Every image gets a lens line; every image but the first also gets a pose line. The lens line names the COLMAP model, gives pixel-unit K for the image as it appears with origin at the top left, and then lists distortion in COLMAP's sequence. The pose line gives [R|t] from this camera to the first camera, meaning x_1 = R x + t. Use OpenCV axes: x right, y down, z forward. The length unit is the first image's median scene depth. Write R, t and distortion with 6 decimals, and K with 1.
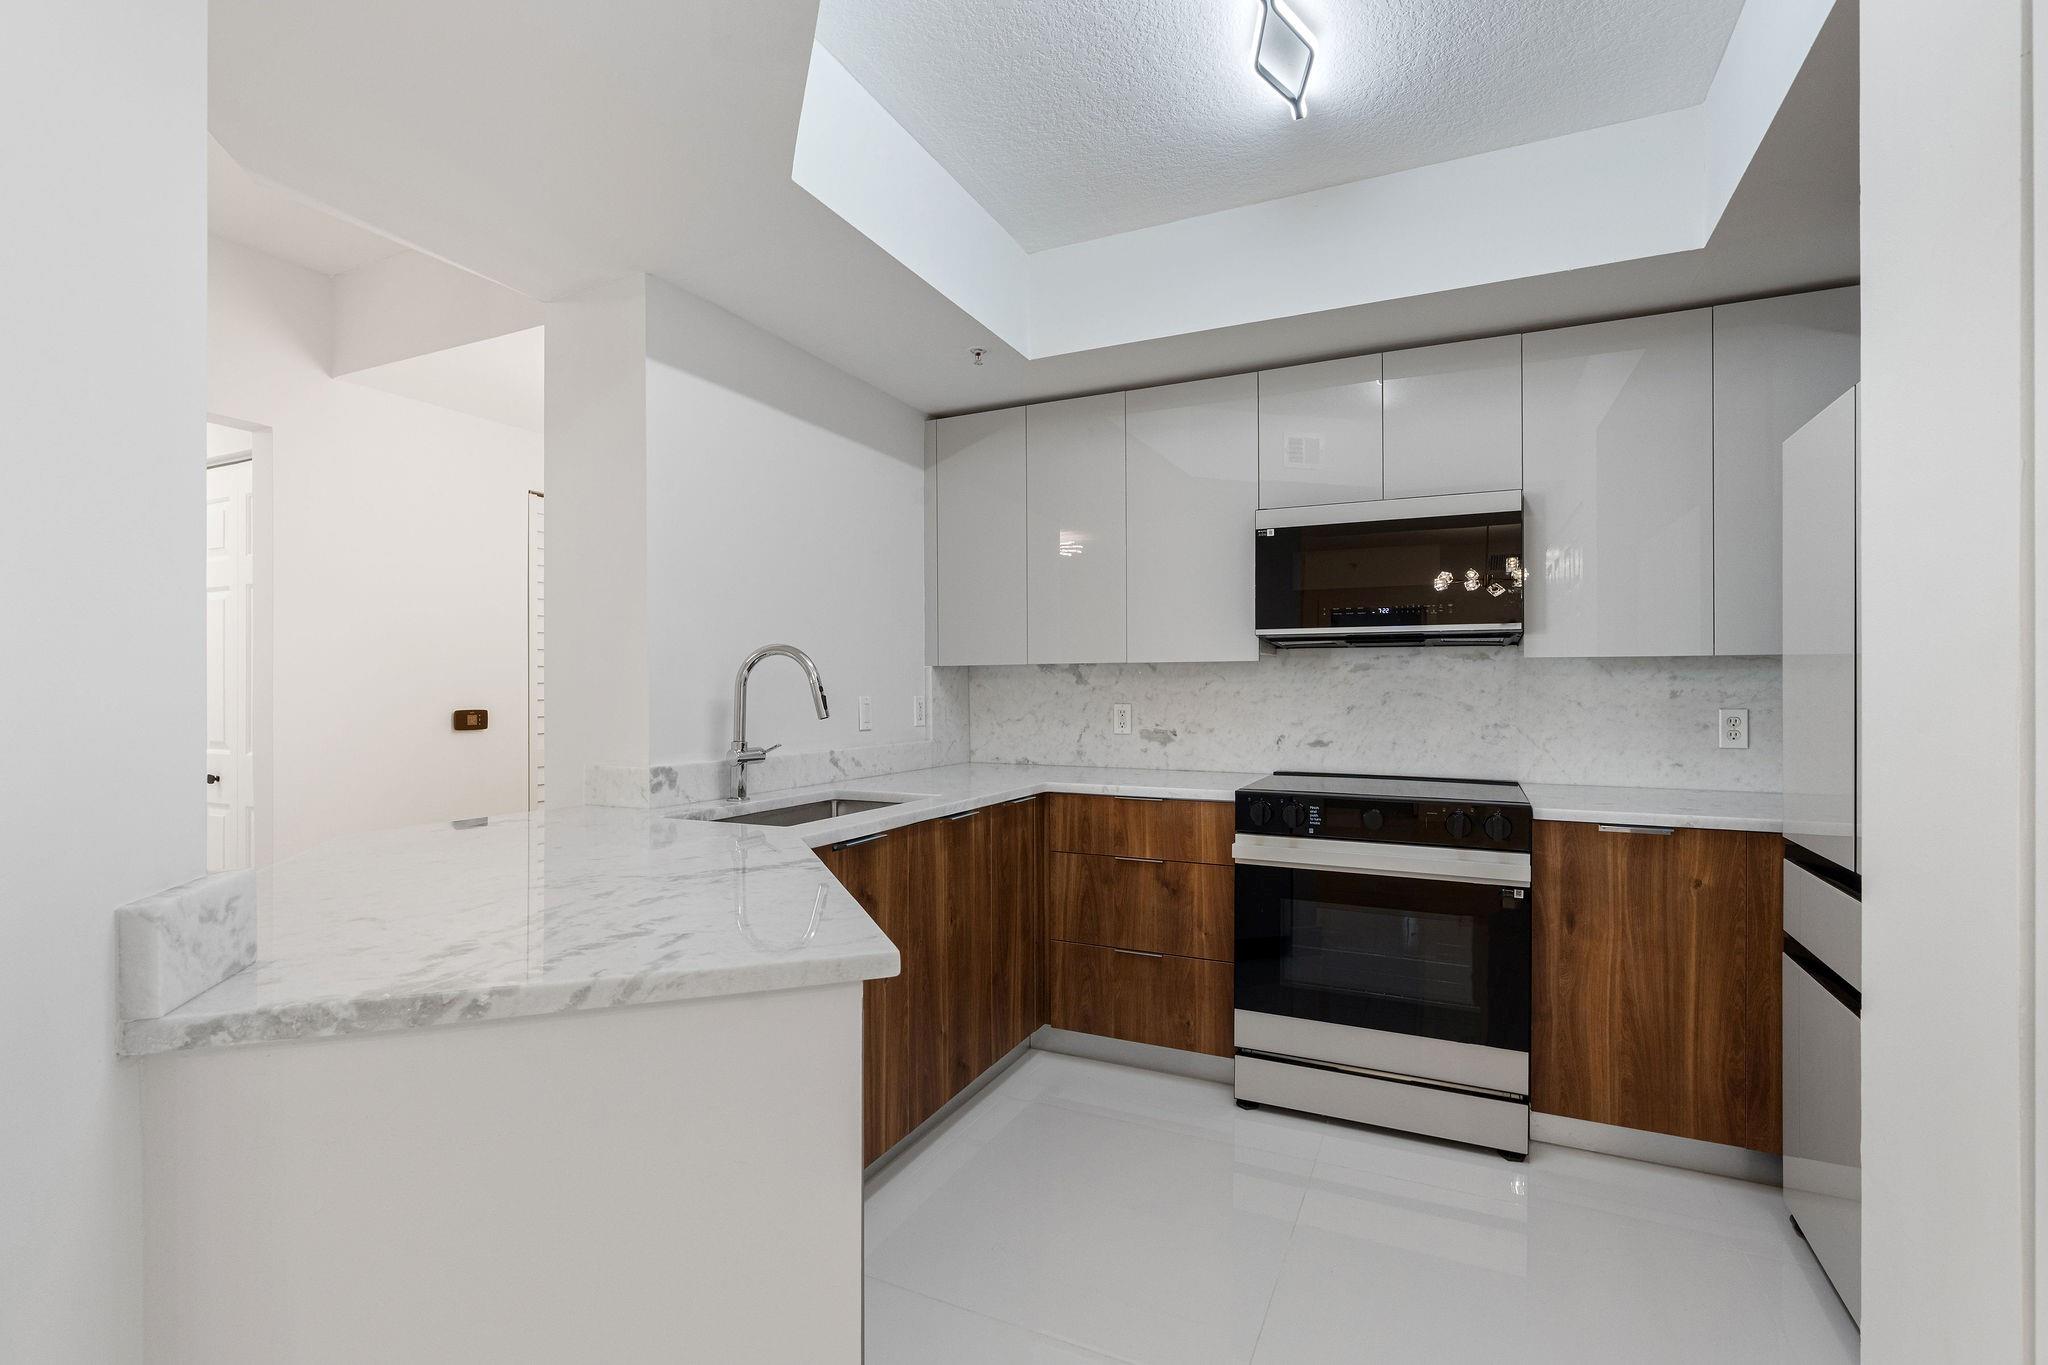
lens RADIAL K [[934.2, 0, 1023.3], [0, 934.2, 685.6], [0, 0, 1]] dist [-0.003876, 0.001012]
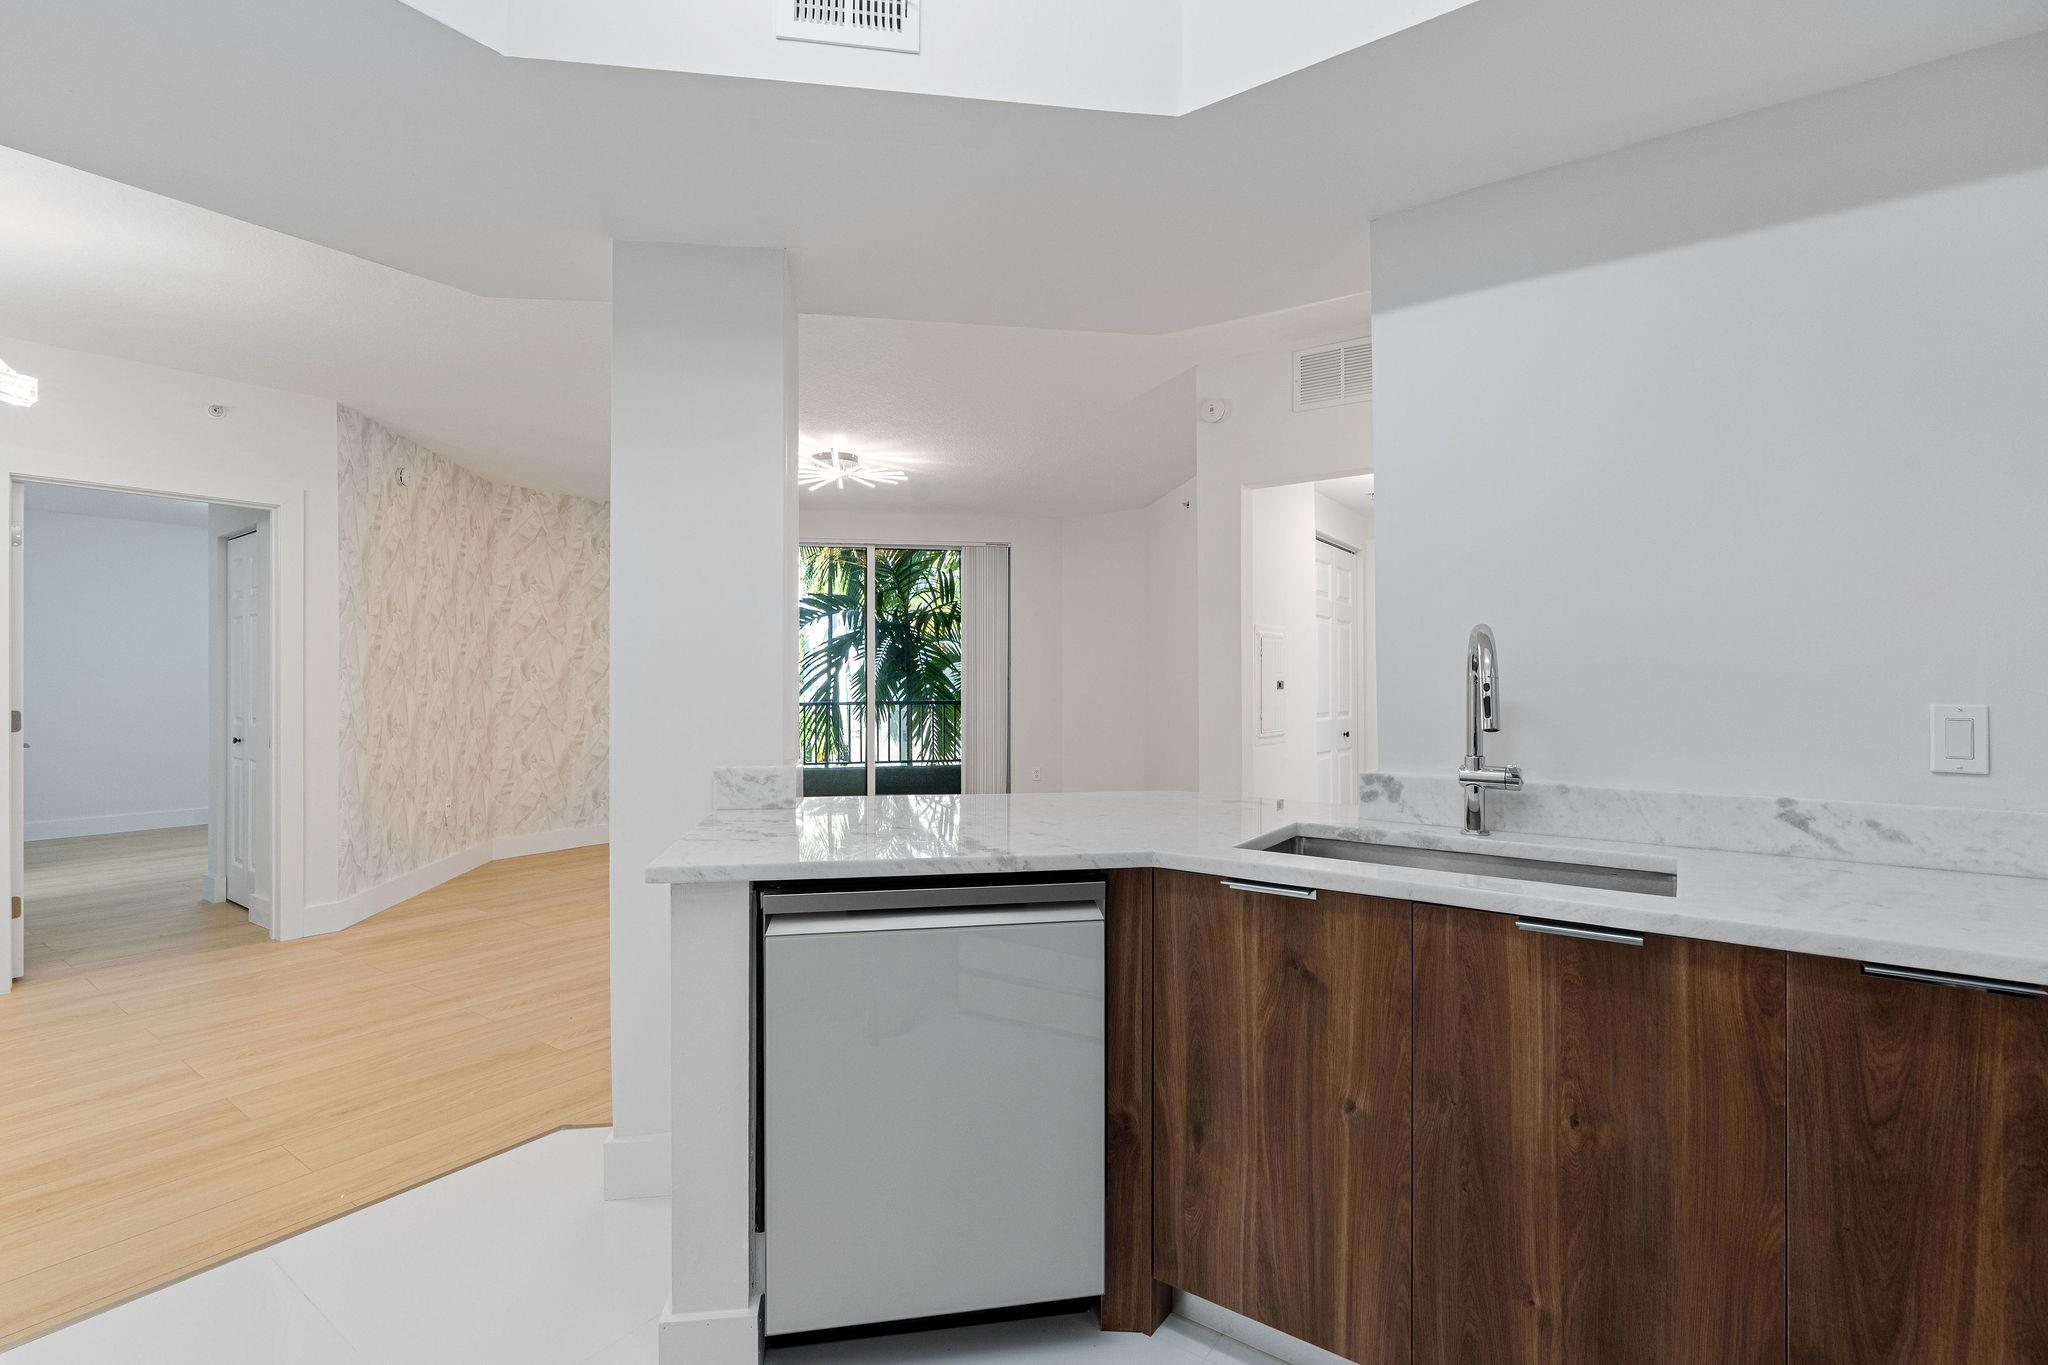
lens RADIAL K [[934.2, 0, 1023.3], [0, 934.2, 685.6], [0, 0, 1]] dist [-0.003876, 0.001012]
pose [[-0.173242, 0.005425, -0.984864, 0.512187], [0.001173, 0.999985, 0.005302, -0.000985], [0.984879, -0.000237, -0.173246, 0.796480]]
